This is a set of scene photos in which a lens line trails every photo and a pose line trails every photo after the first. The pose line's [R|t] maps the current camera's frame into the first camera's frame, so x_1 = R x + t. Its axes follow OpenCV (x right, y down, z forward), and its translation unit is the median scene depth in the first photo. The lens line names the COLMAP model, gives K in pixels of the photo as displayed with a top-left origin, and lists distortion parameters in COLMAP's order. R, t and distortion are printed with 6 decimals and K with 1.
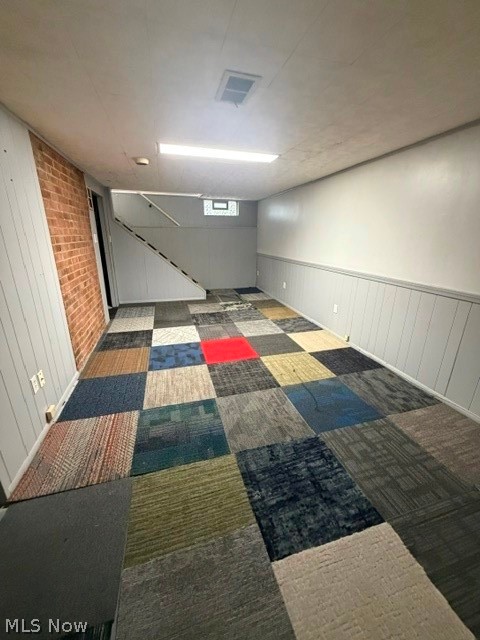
lens RADIAL K [[252.7, 0, 239.9], [0, 252.7, 317.6], [0, 0, 1]] dist [-0.000590, -0.000133]
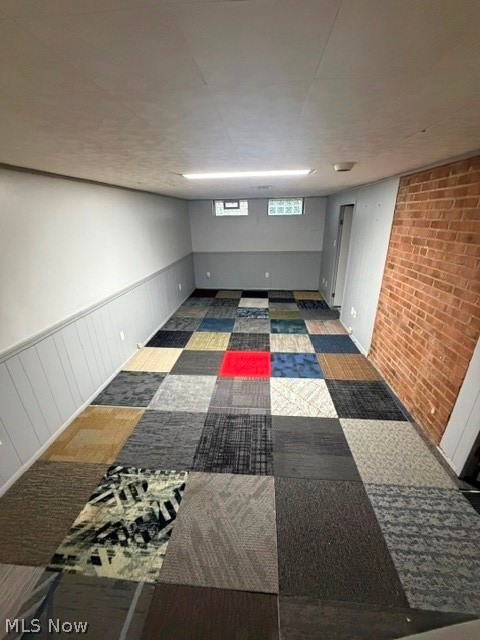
lens RADIAL K [[252.7, 0, 239.9], [0, 252.7, 317.6], [0, 0, 1]] dist [-0.000590, -0.000133]
pose [[-0.933084, -0.122406, 0.338188, -0.375915], [0.126643, 0.768259, 0.627486, -0.715214], [-0.336624, 0.628326, -0.701349, 1.721000]]
